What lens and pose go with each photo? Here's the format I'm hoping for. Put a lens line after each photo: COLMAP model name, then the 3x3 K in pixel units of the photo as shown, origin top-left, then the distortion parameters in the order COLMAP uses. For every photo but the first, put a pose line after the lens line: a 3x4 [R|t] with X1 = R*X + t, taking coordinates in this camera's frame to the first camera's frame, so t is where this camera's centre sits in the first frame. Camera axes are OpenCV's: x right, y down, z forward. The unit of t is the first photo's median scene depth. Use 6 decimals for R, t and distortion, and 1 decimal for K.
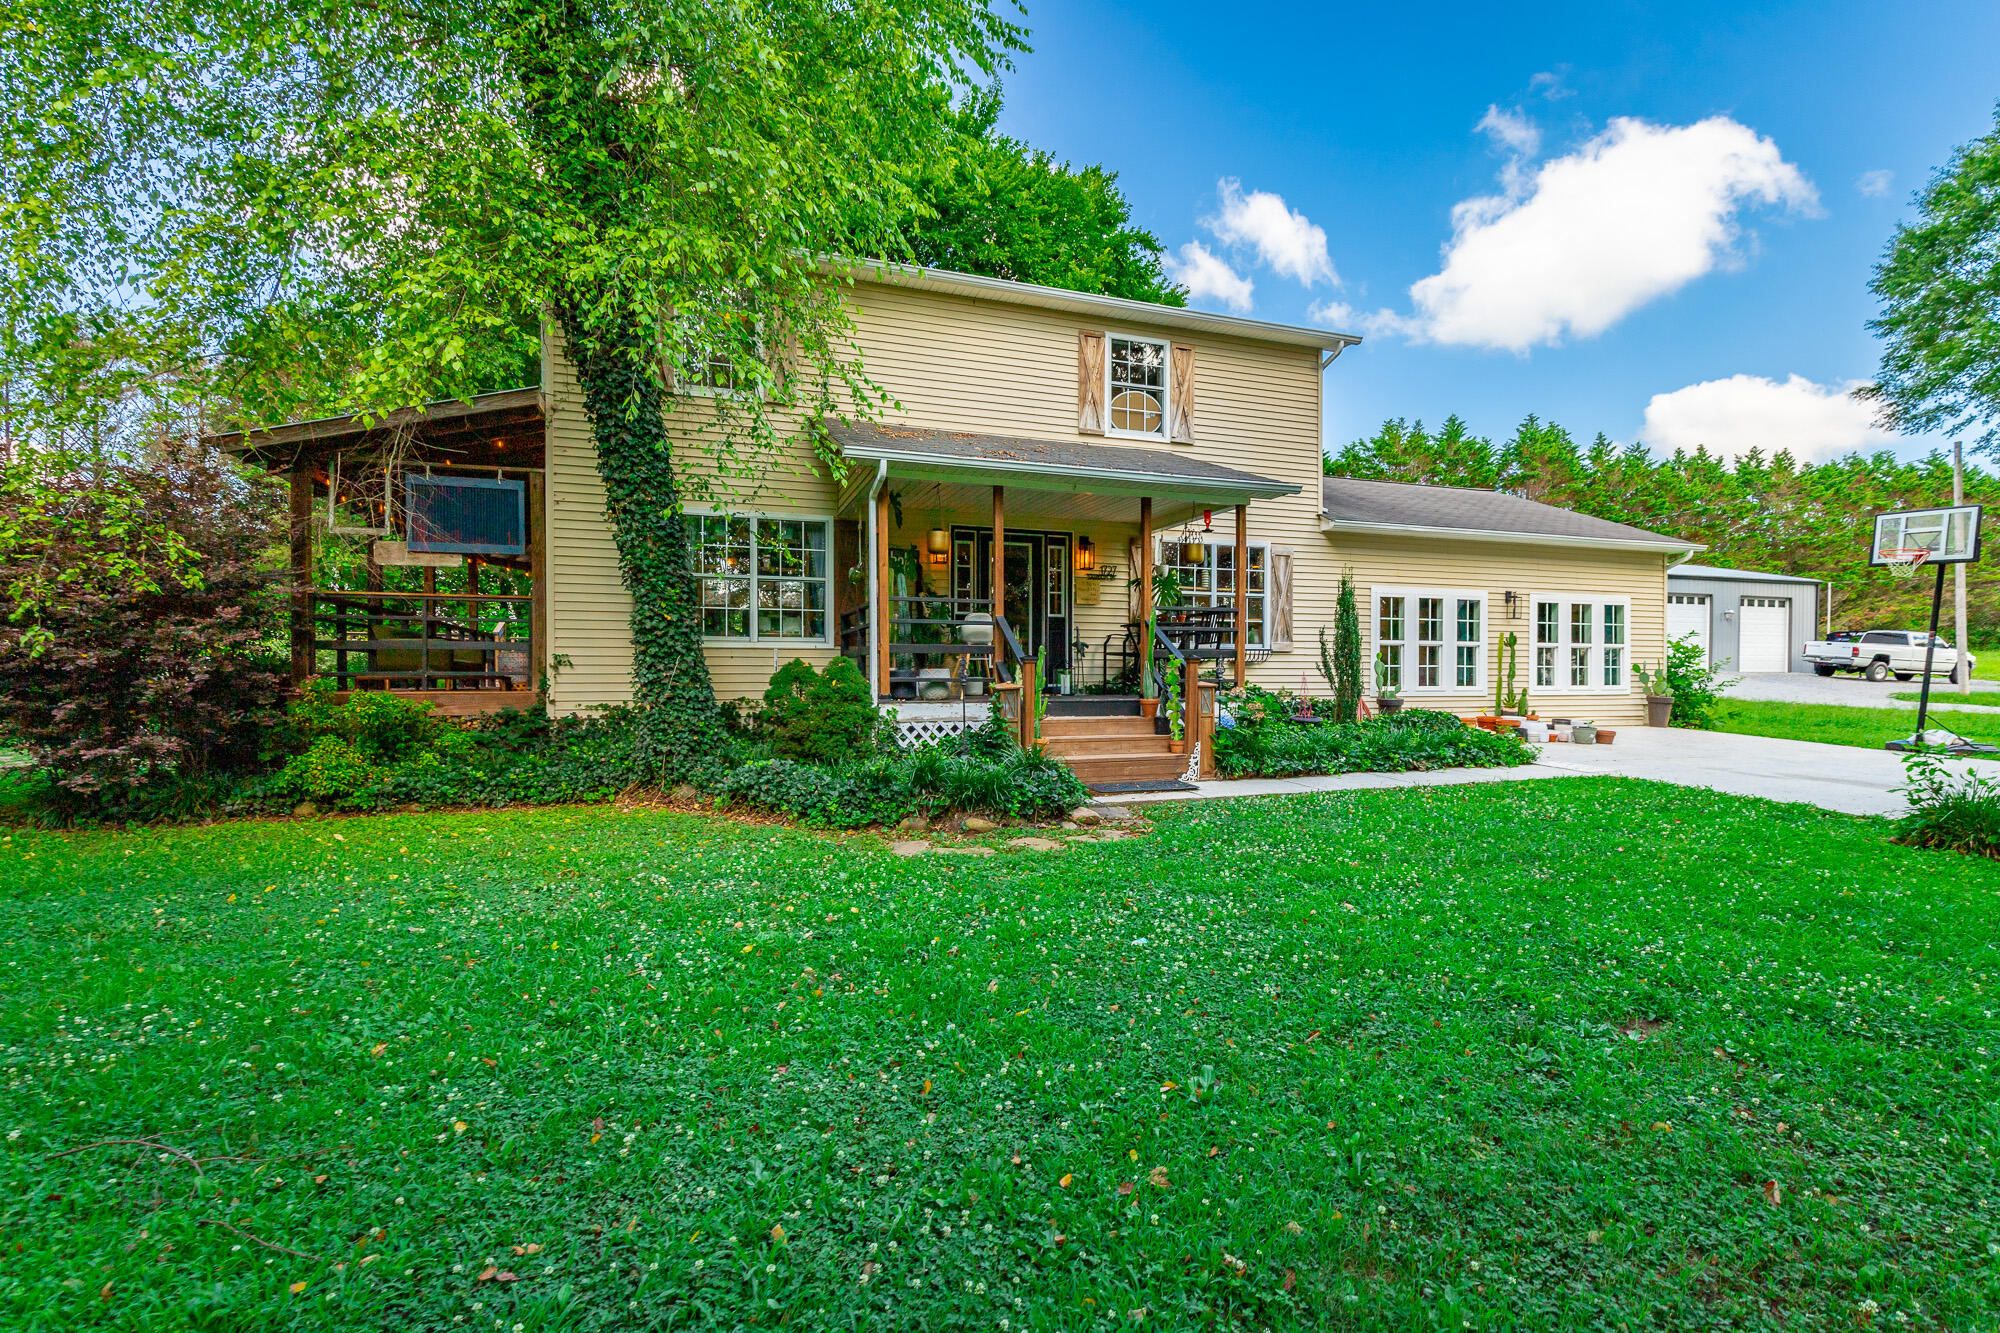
lens RADIAL K [[899.7, 0, 1001.2], [0, 899.7, 669.1], [0, 0, 1]] dist [0.012917, -0.002427]
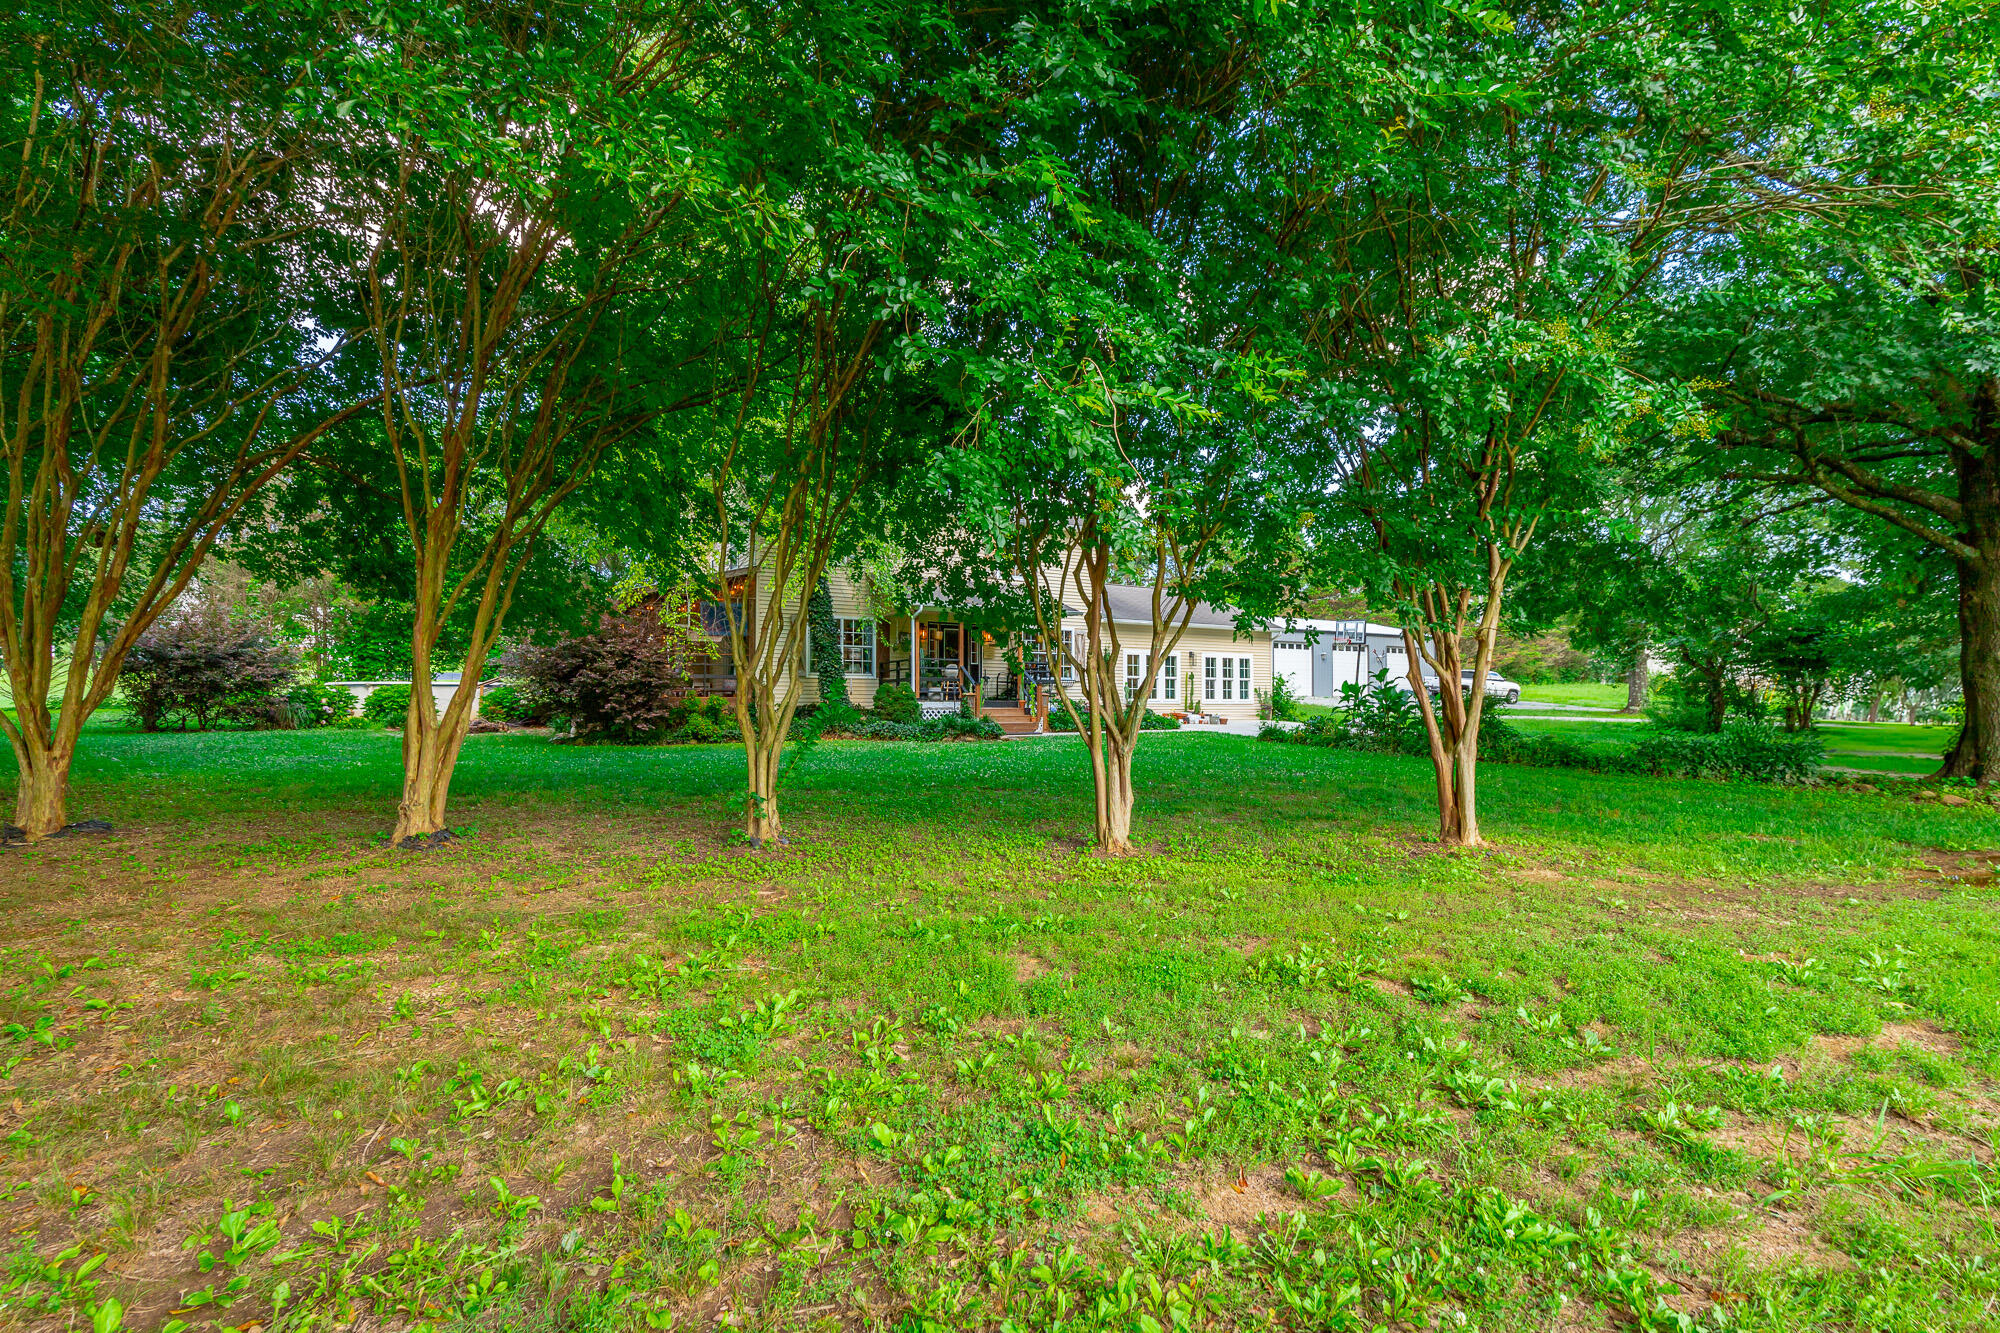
lens RADIAL K [[899.7, 0, 992.3], [0, 899.7, 669.0], [0, 0, 1]] dist [0.012917, -0.002427]
pose [[0.984675, 0.004174, 0.174347, -0.236842], [0.002410, 0.999292, -0.037536, 0.028520], [-0.174380, 0.037381, 0.983969, -0.963272]]
